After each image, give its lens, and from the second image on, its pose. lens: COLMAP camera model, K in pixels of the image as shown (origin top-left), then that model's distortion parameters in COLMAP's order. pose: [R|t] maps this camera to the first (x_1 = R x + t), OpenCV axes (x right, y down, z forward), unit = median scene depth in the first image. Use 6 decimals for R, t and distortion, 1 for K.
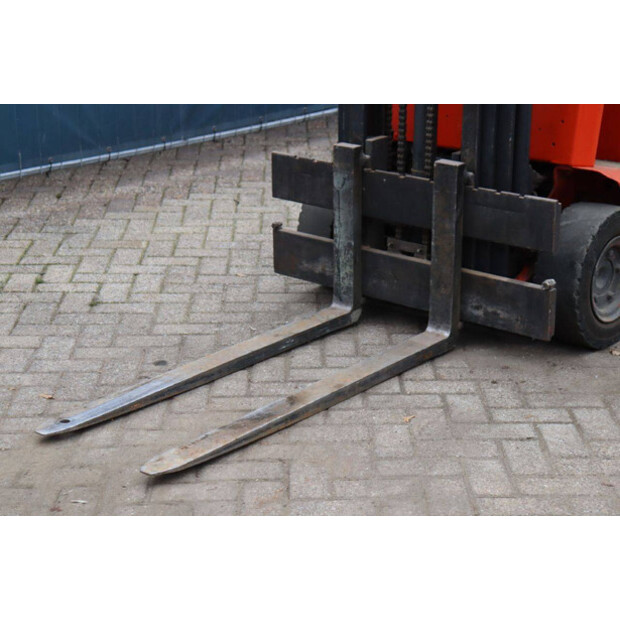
lens RADIAL K [[1368.8, 0, 310.1], [0, 1368.8, 309.8], [0, 0, 1]] dist [0.290533, 0.000000]
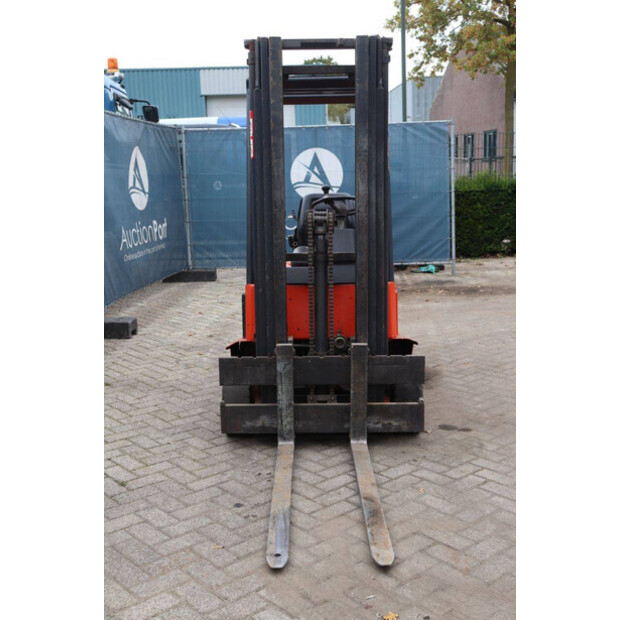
lens RADIAL K [[768.9, 0, 310.9], [0, 768.9, 311.4], [0, 0, 1]] dist [0.009794, 0.000000]
pose [[0.758402, -0.122409, 0.640189, -0.547855], [0.213196, 0.974765, -0.066181, -0.092547], [-0.615933, 0.186678, 0.765361, 0.271799]]
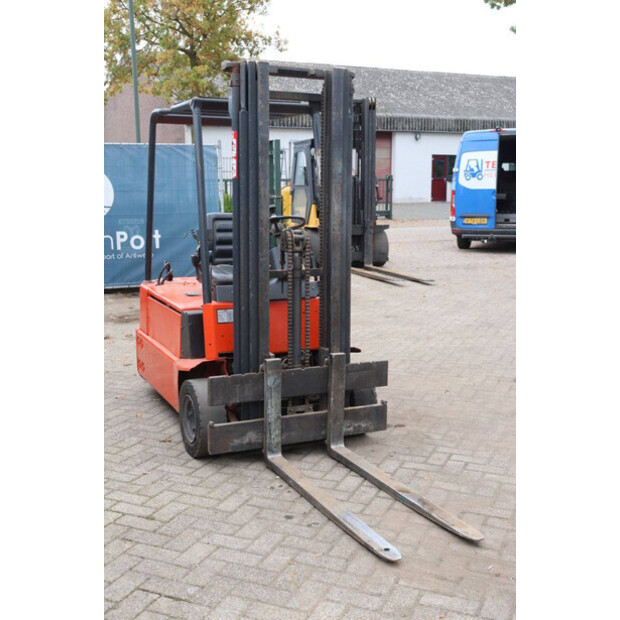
lens RADIAL K [[768.9, 0, 311.0], [0, 768.9, 308.5], [0, 0, 1]] dist [0.009794, 0.000000]
pose [[0.399570, -0.129624, 0.907492, -0.825425], [0.277833, 0.960514, 0.014867, -0.185109], [-0.873586, 0.246191, 0.419807, 0.558044]]
